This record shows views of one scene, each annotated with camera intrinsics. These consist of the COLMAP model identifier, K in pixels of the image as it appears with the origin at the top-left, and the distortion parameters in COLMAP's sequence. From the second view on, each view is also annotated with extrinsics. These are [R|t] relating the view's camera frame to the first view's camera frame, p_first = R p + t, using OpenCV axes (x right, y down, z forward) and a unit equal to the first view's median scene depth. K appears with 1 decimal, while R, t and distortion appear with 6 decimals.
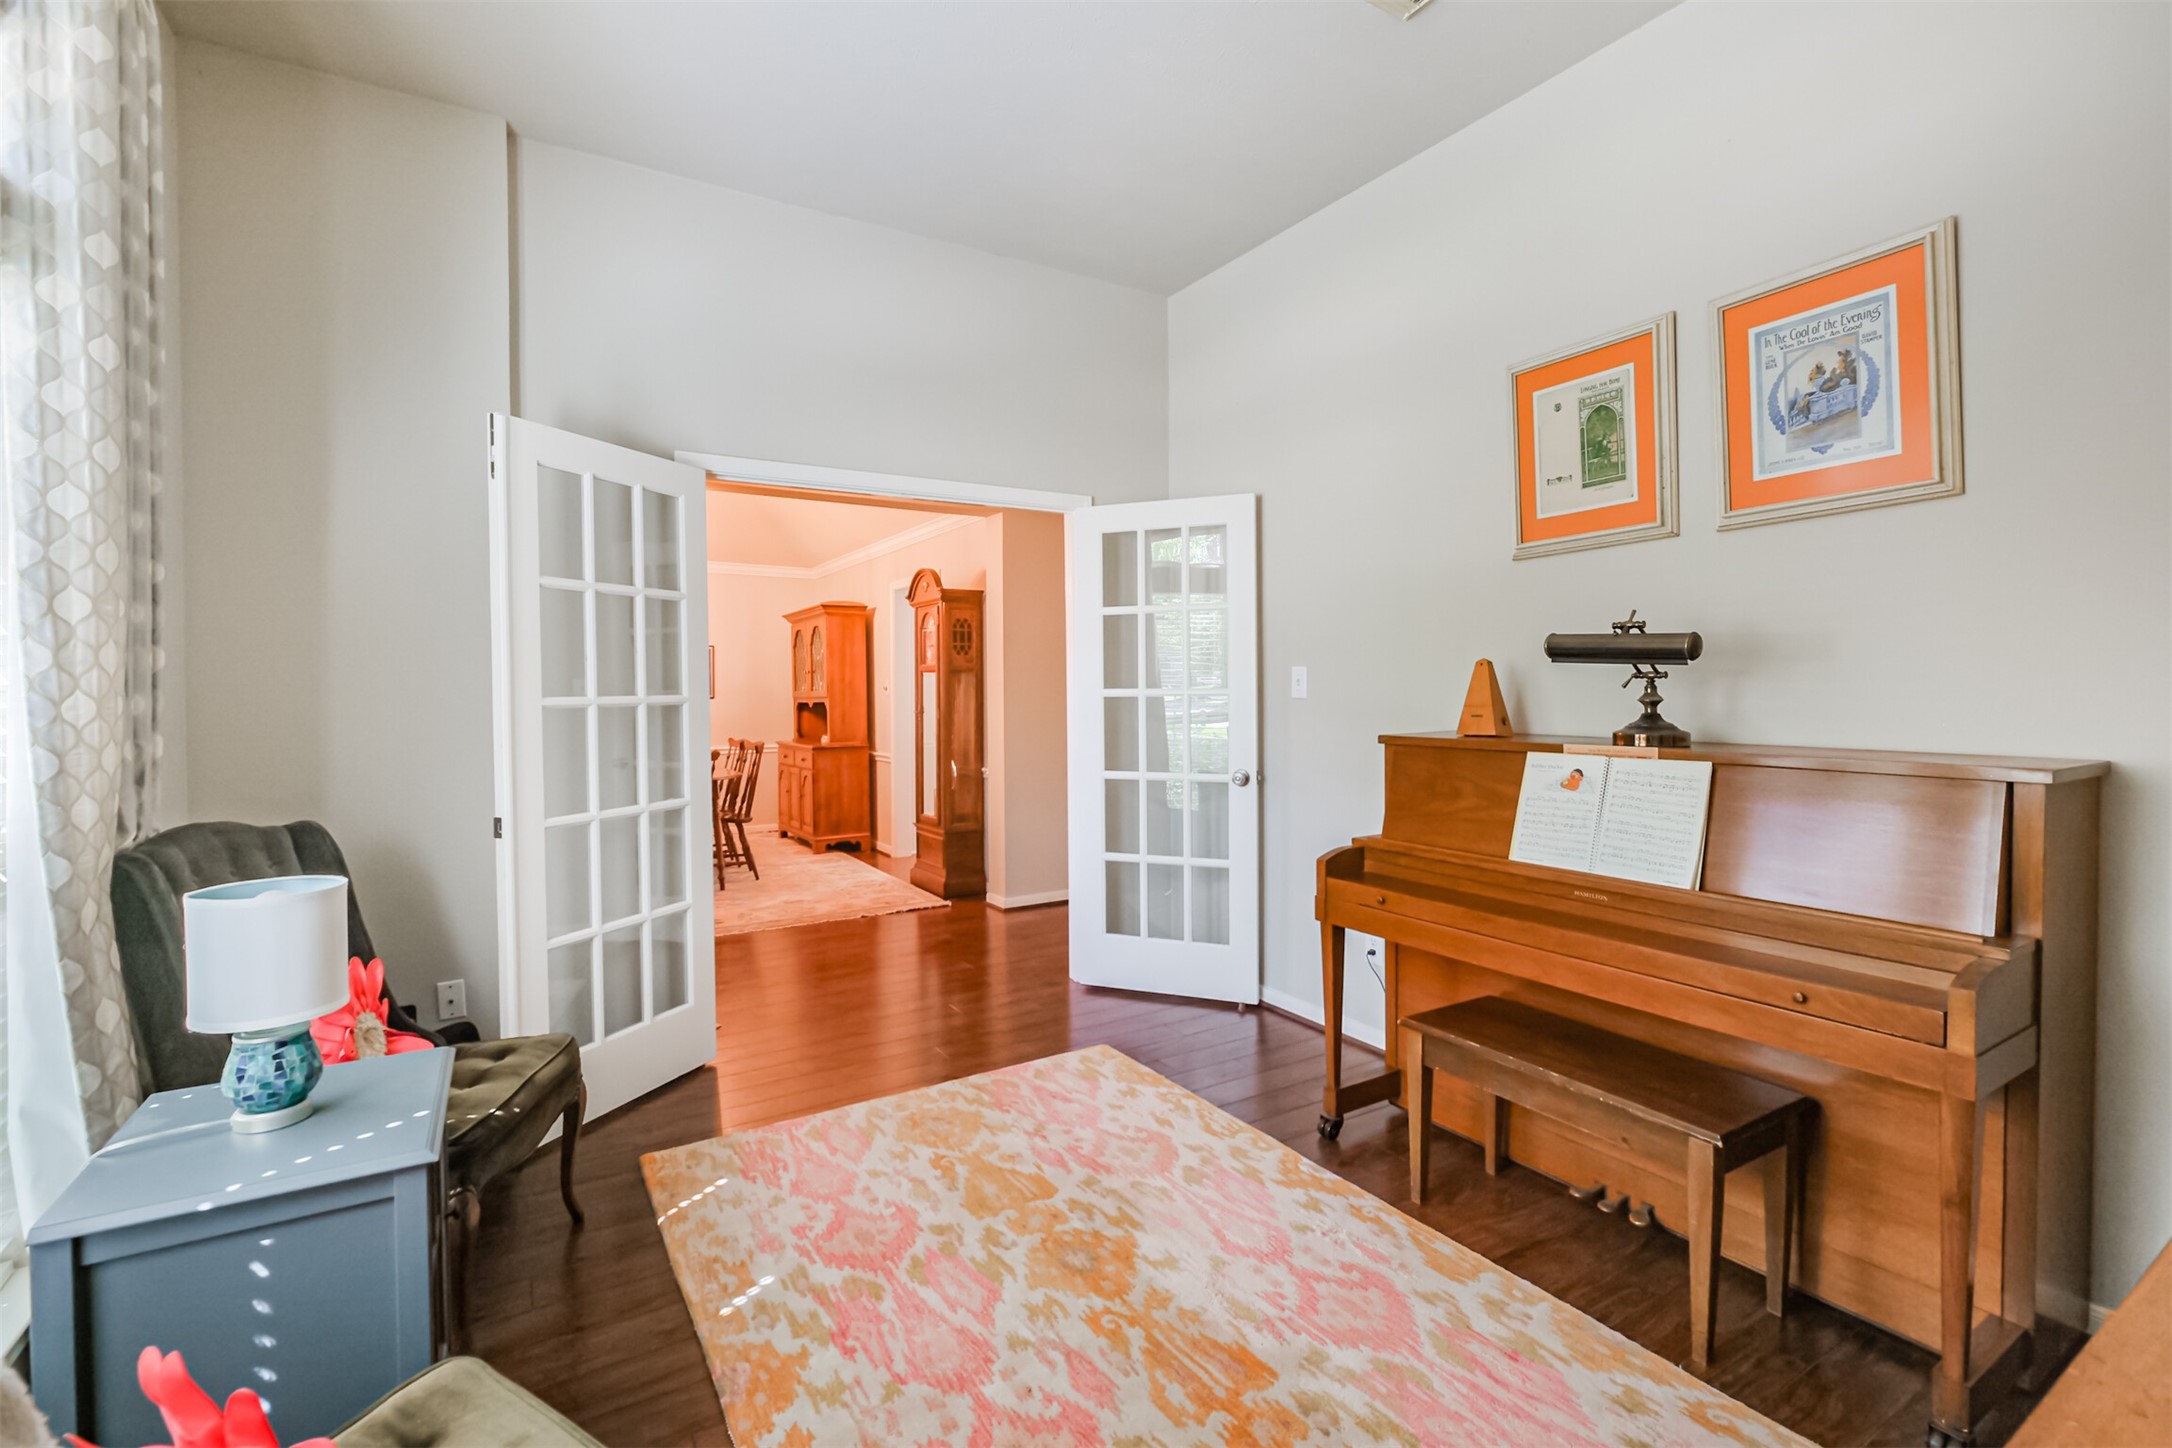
lens RADIAL K [[975.6, 0, 1081.2], [0, 975.6, 709.6], [0, 0, 1]] dist [0.002959, 0.000304]
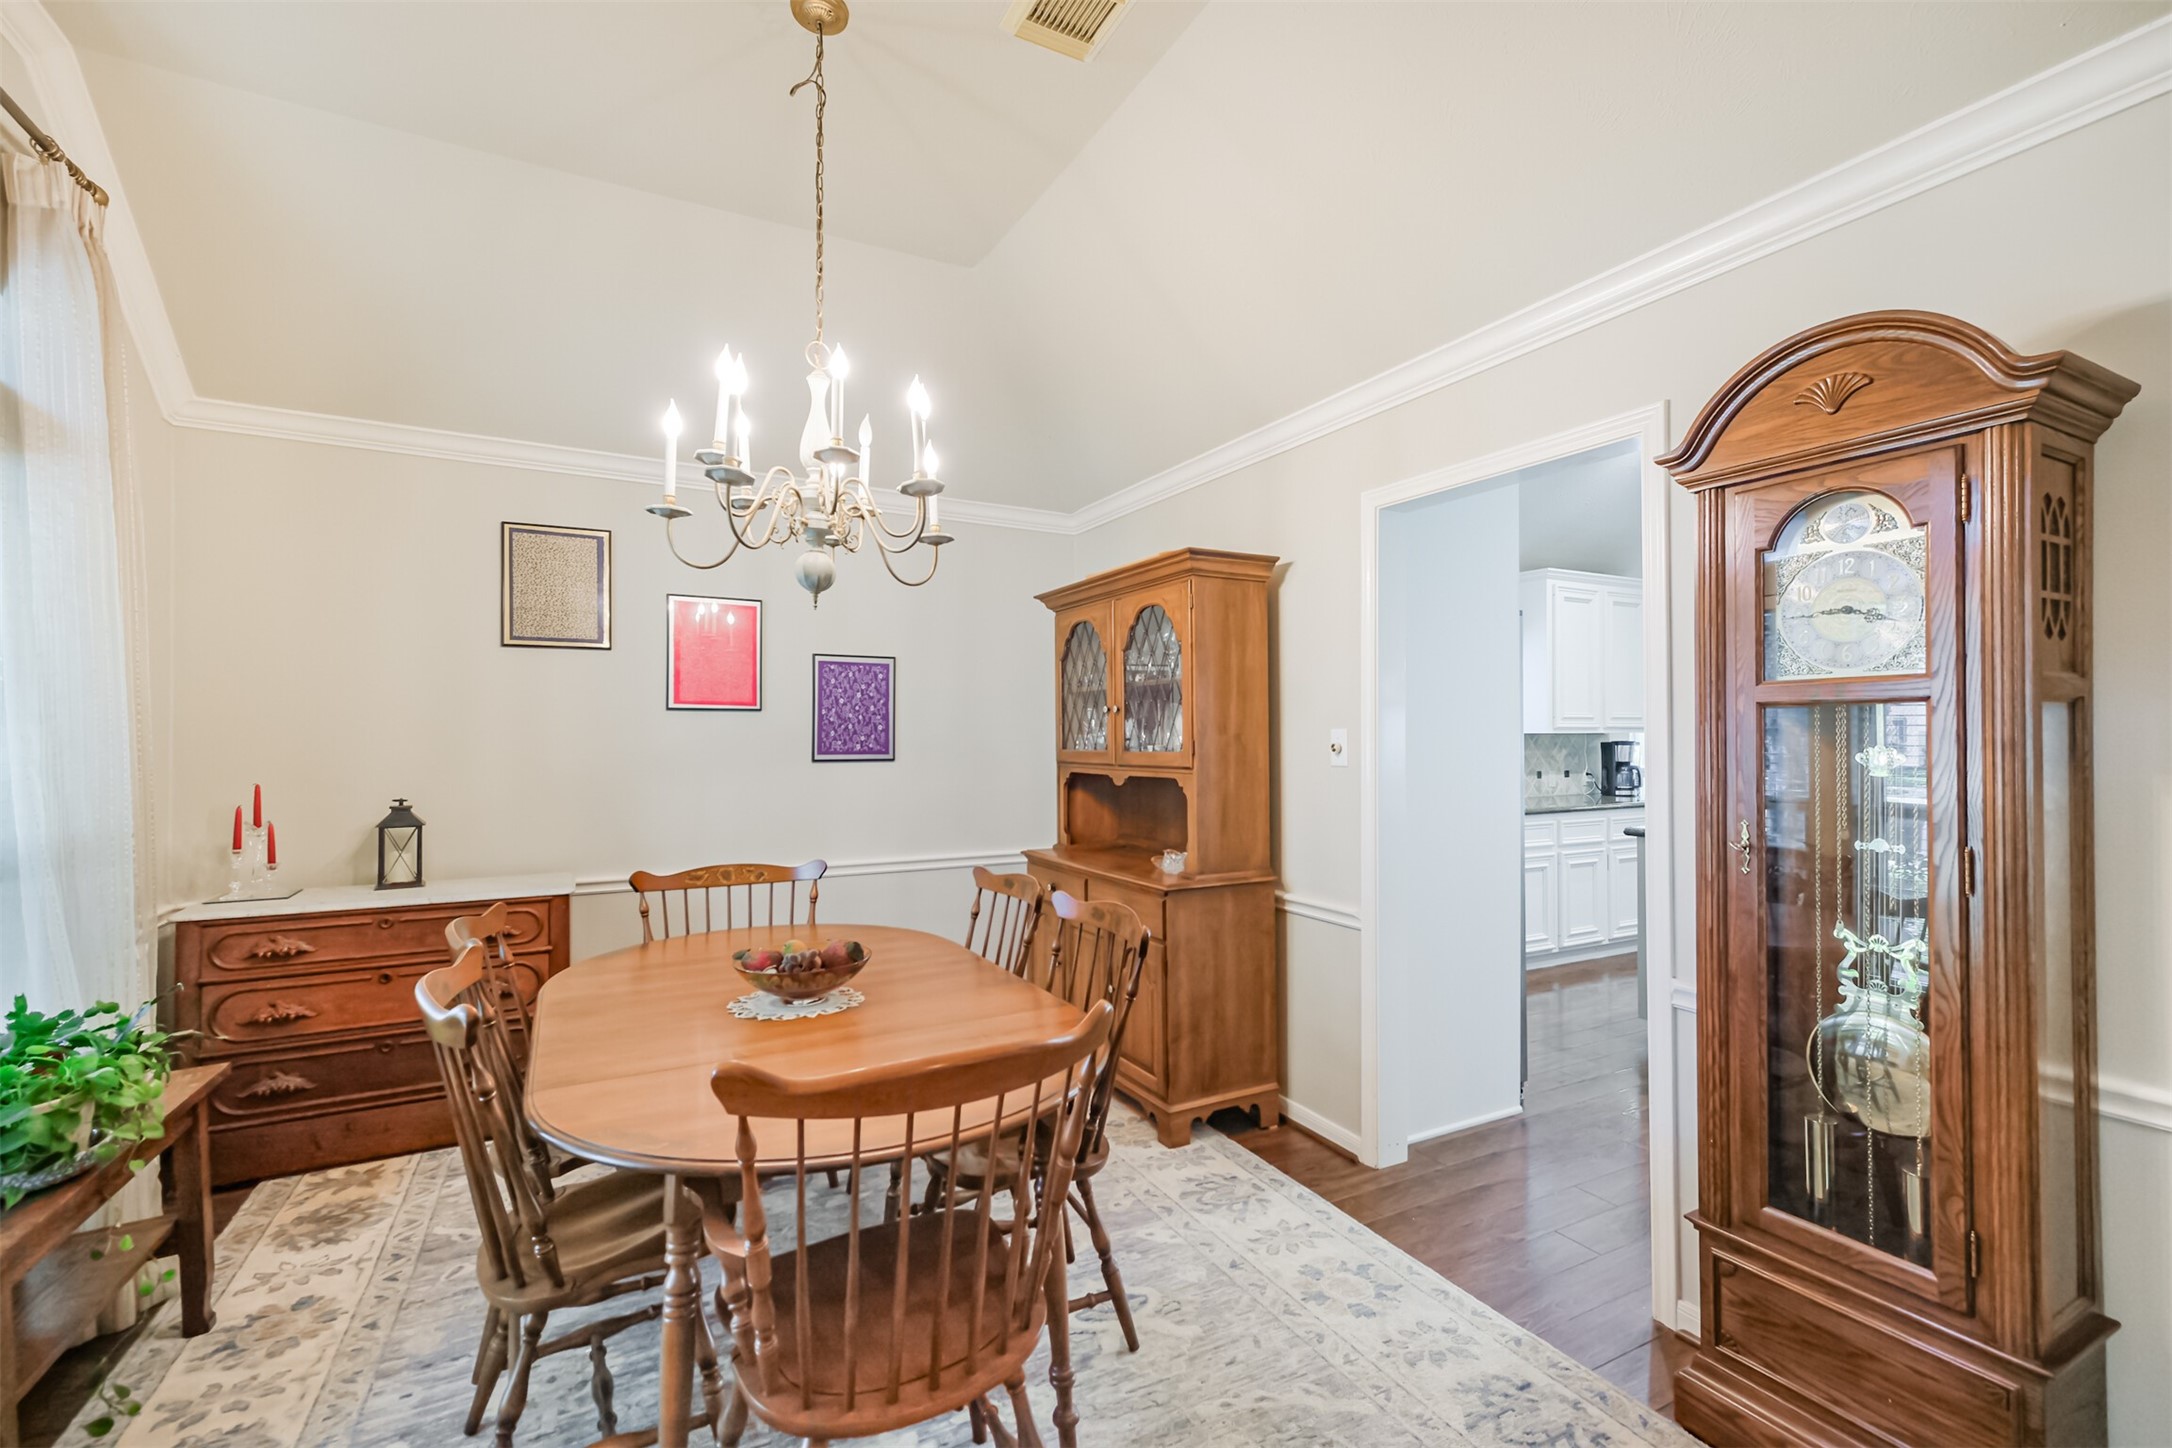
lens RADIAL K [[941.0, 0, 1087.2], [0, 941.0, 731.4], [0, 0, 1]] dist [0.013810, 0.000183]
pose [[0.998781, 0.007872, -0.048730, -0.282877], [-0.009020, 0.999686, -0.023386, -0.018188], [0.048530, 0.023797, 0.998538, 0.579941]]
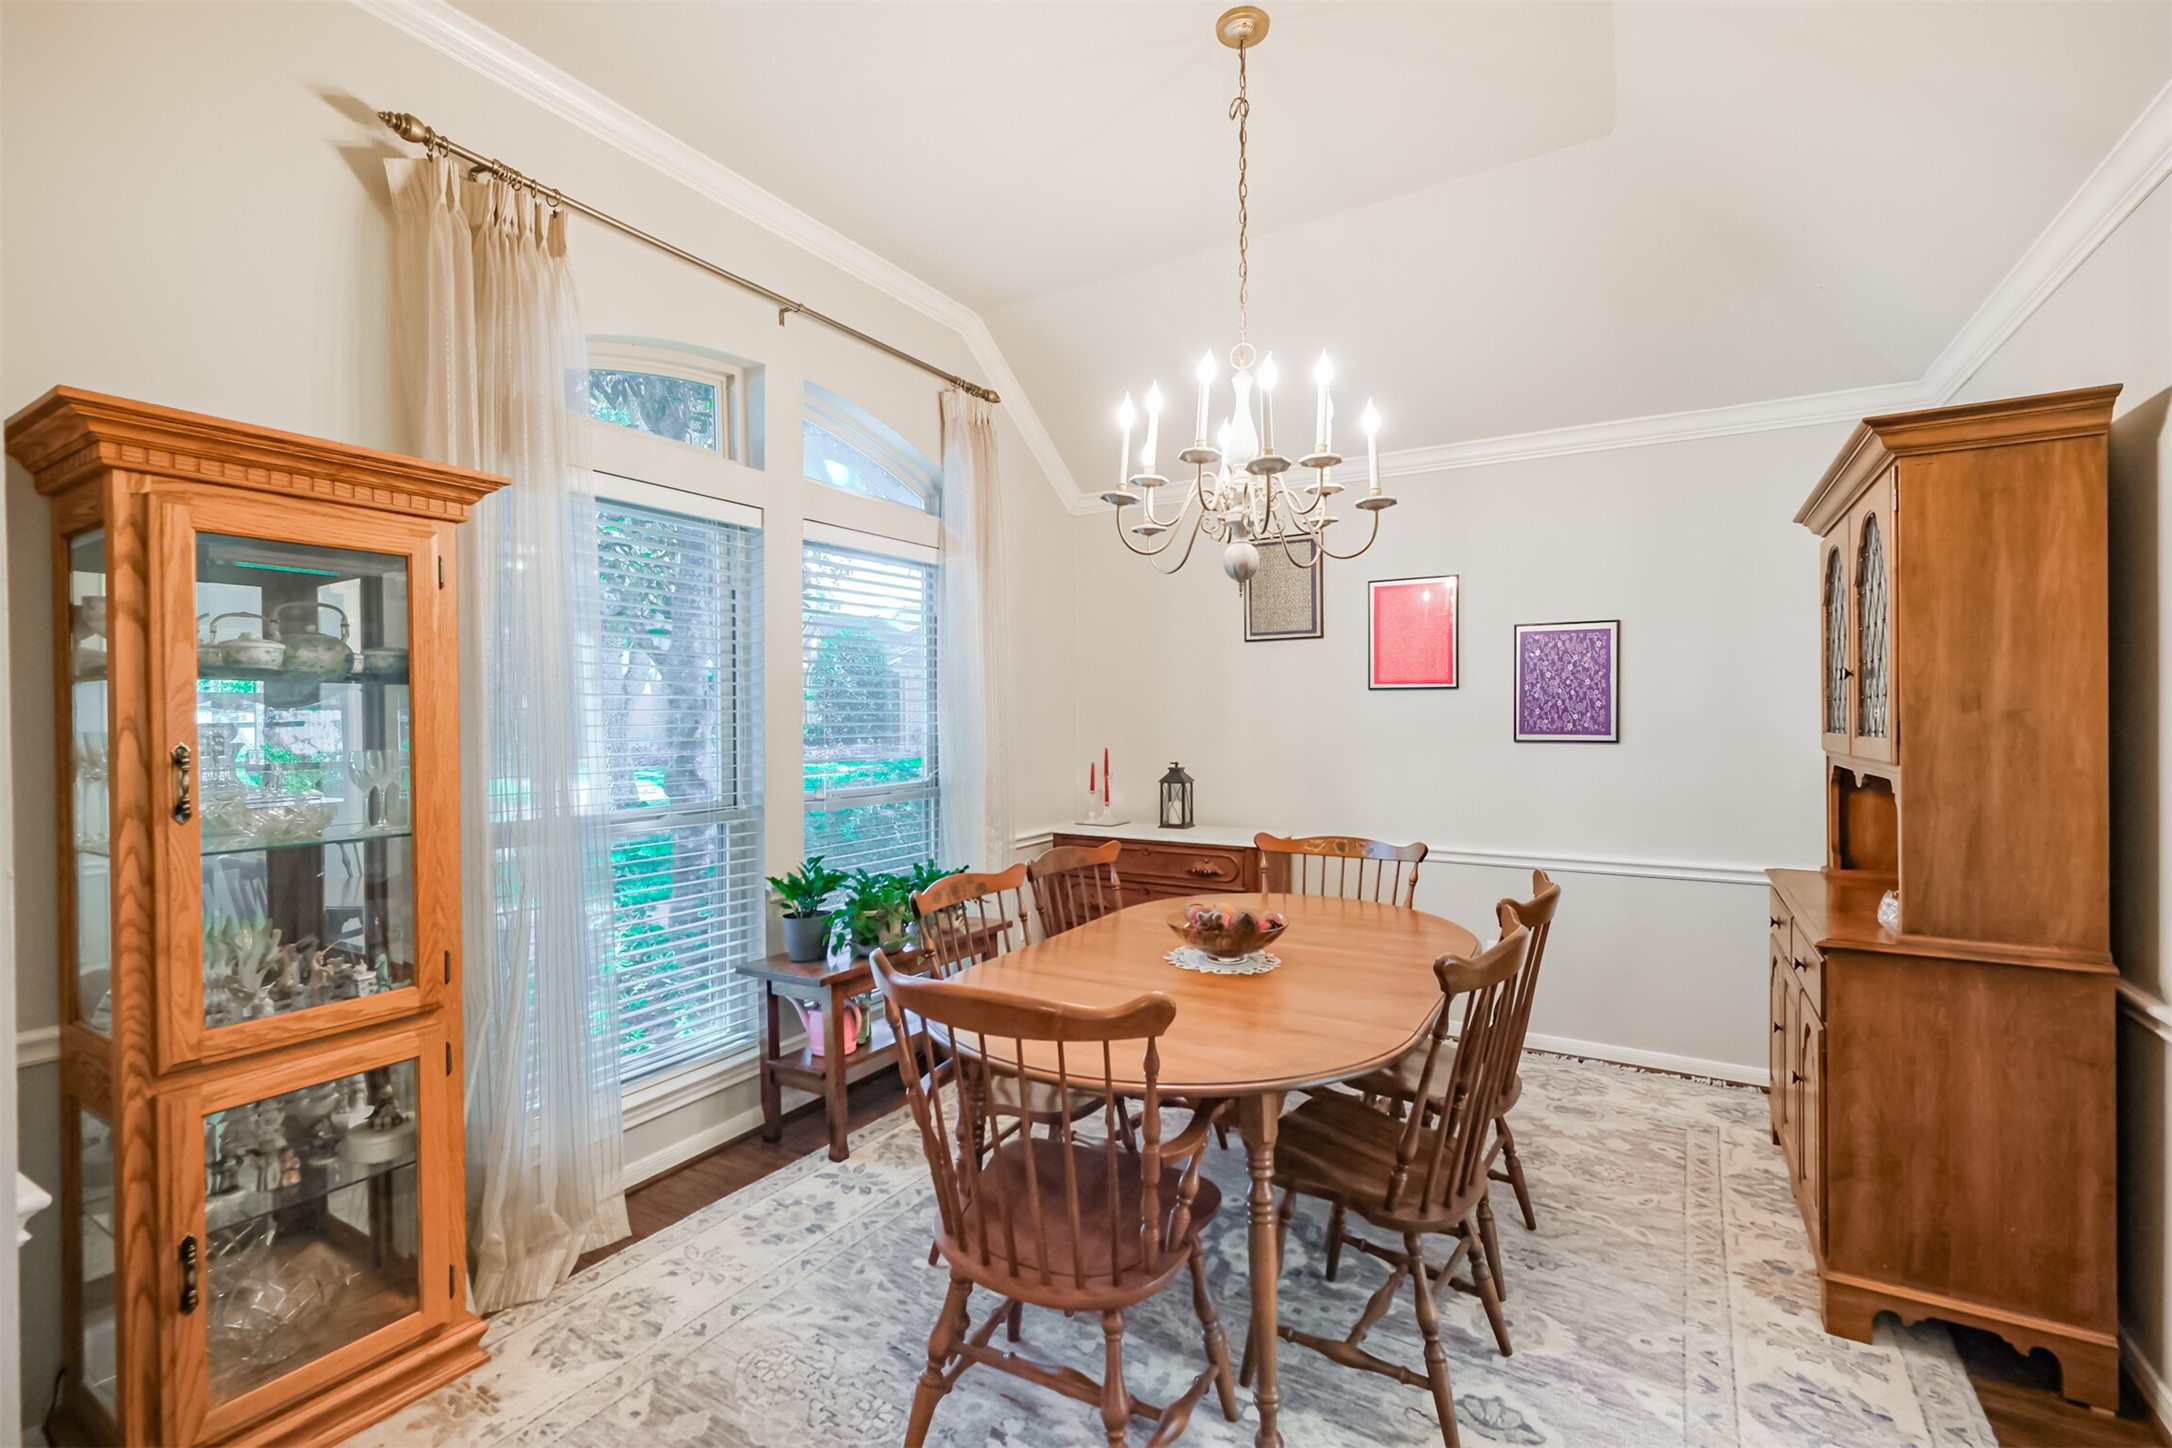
lens RADIAL K [[952.2, 0, 1086.0], [0, 952.2, 724.0], [0, 0, 1]] dist [0.002244, 0.000119]
pose [[0.474788, 0.014647, -0.879978, -0.133041], [-0.015543, 0.999845, 0.008256, -0.022018], [0.879963, 0.009757, 0.474942, 0.669324]]
